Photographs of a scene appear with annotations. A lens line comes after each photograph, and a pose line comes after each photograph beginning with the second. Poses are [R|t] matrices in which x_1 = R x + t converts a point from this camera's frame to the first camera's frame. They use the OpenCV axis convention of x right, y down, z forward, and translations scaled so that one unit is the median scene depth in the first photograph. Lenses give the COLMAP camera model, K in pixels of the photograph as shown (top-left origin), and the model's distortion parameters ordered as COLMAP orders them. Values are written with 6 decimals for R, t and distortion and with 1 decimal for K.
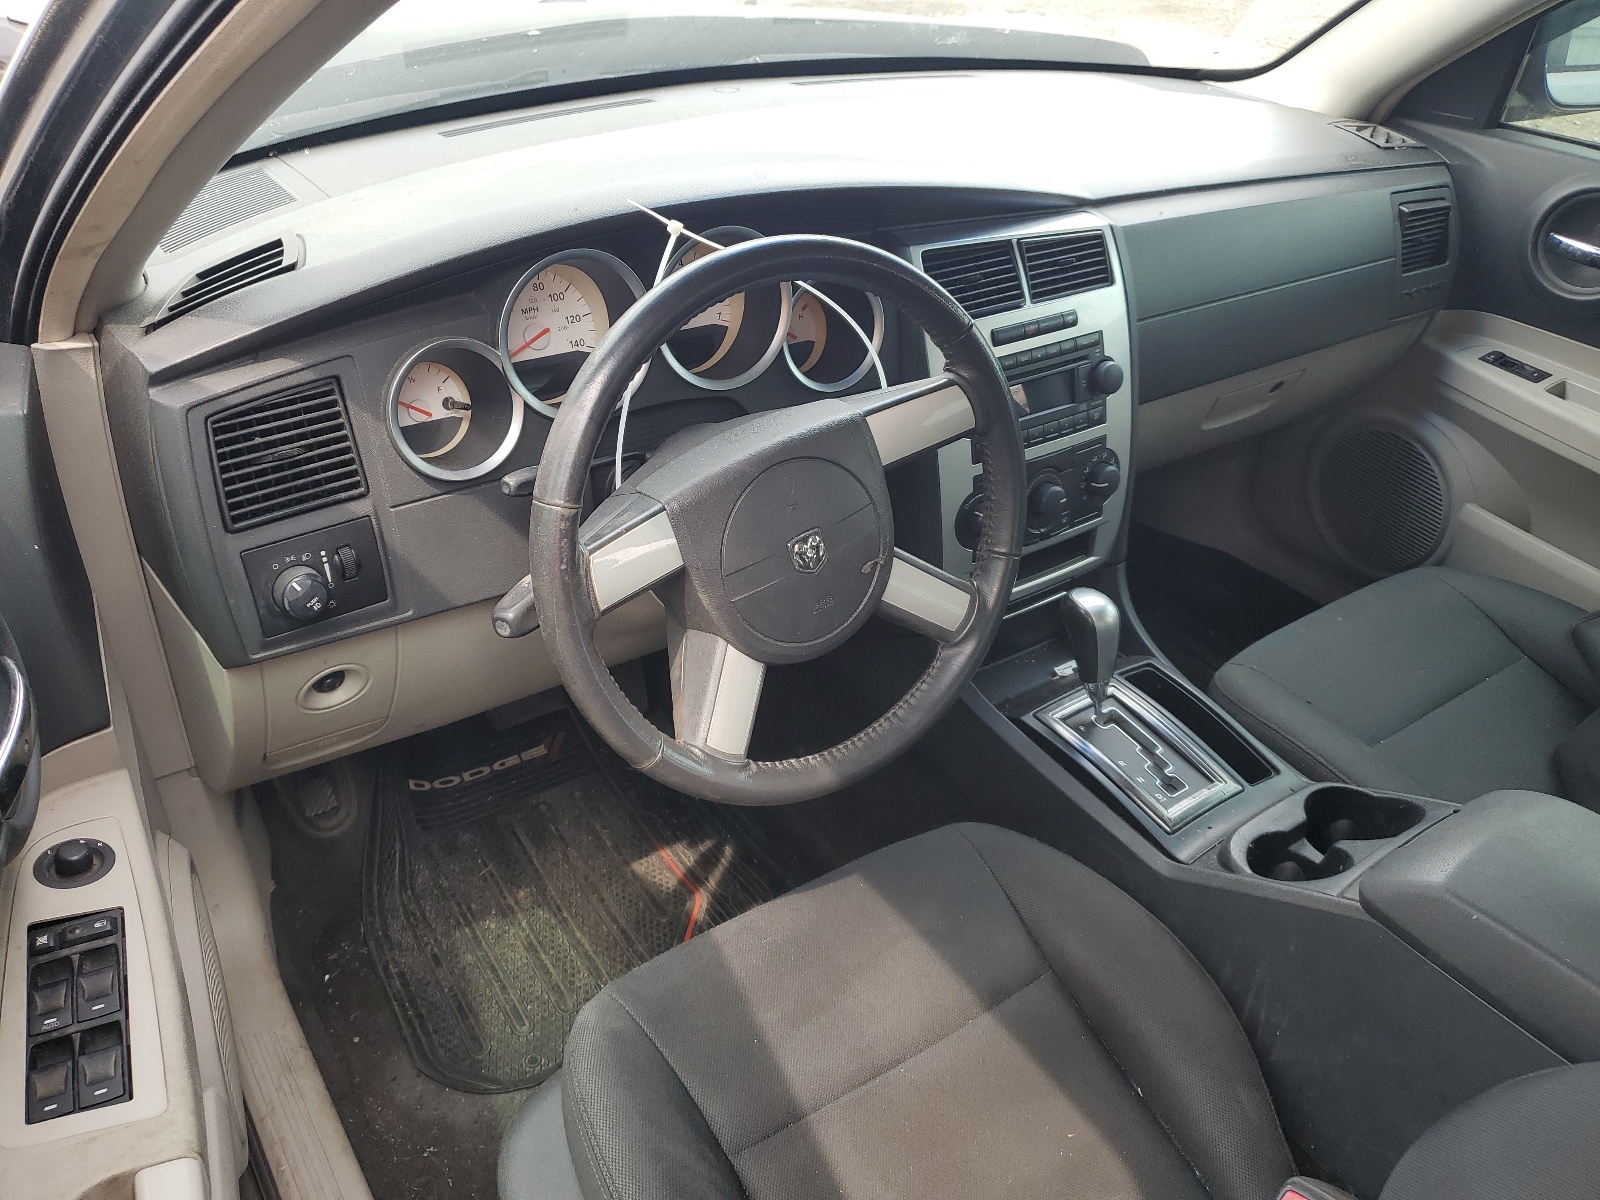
lens RADIAL K [[1108.4, 0, 800.0], [0, 1108.4, 600.0], [0, 0, 1]] dist [-0.005806, -0.001542]
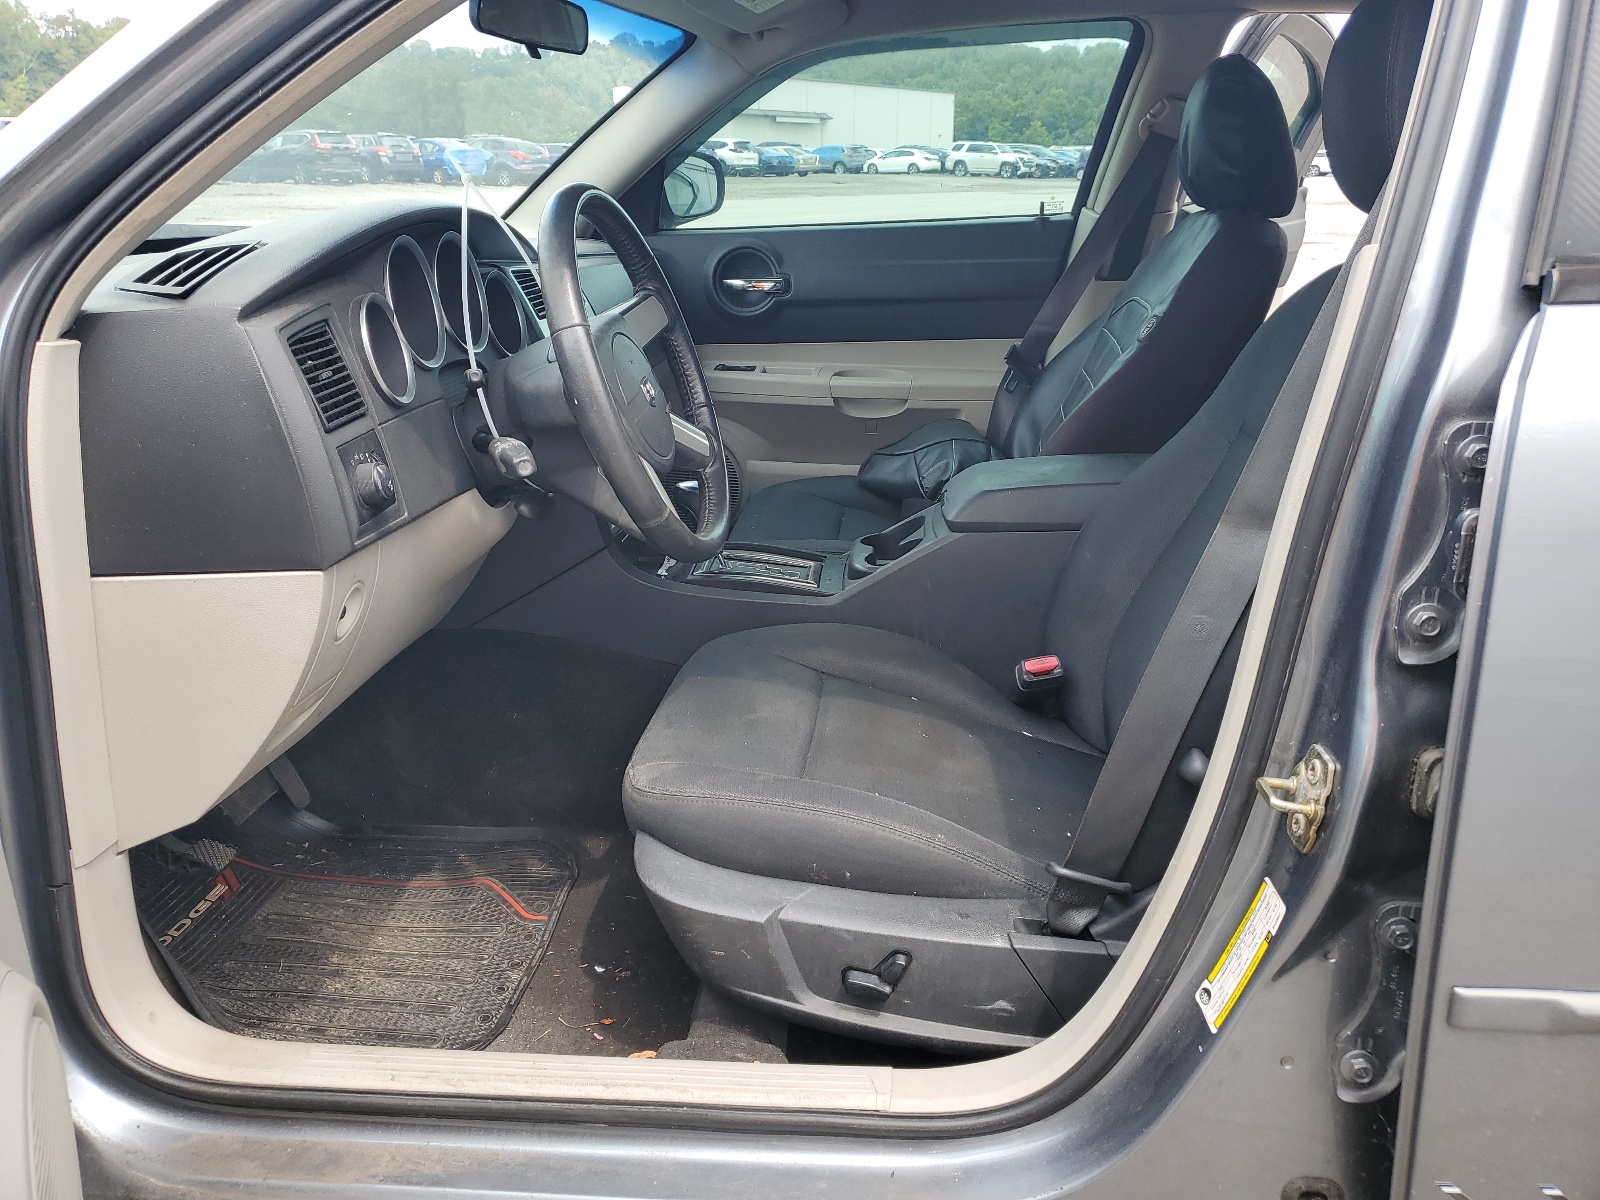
lens RADIAL K [[1108.4, 0, 800.0], [0, 1108.4, 600.0], [0, 0, 1]] dist [-0.005806, -0.001542]
pose [[0.654499, -0.315404, 0.687133, -0.788445], [0.459249, 0.887803, -0.029924, 0.281864], [-0.600601, 0.335151, 0.725915, -0.109355]]
